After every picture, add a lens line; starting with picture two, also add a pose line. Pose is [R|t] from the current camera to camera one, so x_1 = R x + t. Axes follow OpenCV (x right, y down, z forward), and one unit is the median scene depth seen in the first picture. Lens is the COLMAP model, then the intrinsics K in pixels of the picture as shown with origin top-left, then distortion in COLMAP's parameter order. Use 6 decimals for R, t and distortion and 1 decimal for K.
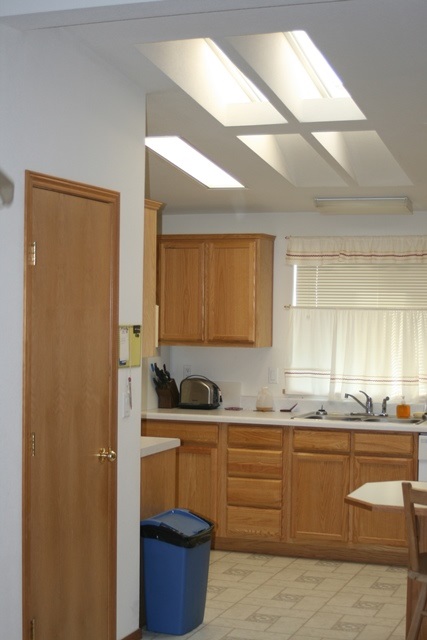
lens RADIAL K [[1128.7, 0, 223.4], [0, 1128.7, 341.6], [0, 0, 1]] dist [-0.046270, -0.001308]
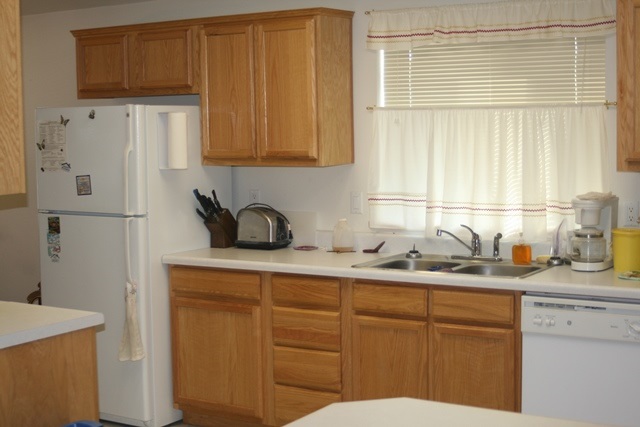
lens RADIAL K [[1050.2, 0, 320.0], [0, 1050.2, 213.5], [0, 0, 1]] dist [-0.123312, 0.006339]
pose [[0.977702, -0.011907, -0.209658, 0.171503], [0.025430, 0.997757, 0.061922, -0.006089], [0.208451, -0.065873, 0.975812, 0.342532]]
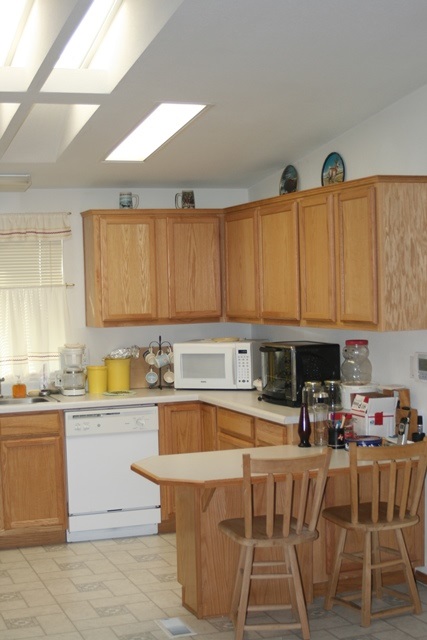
lens RADIAL K [[1050.2, 0, 213.5], [0, 1050.2, 320.0], [0, 0, 1]] dist [-0.123312, 0.006339]
pose [[0.768383, -0.057263, 0.637423, -0.288114], [0.054894, 0.998216, 0.023502, -0.012252], [-0.637631, 0.016932, 0.770156, 0.180452]]
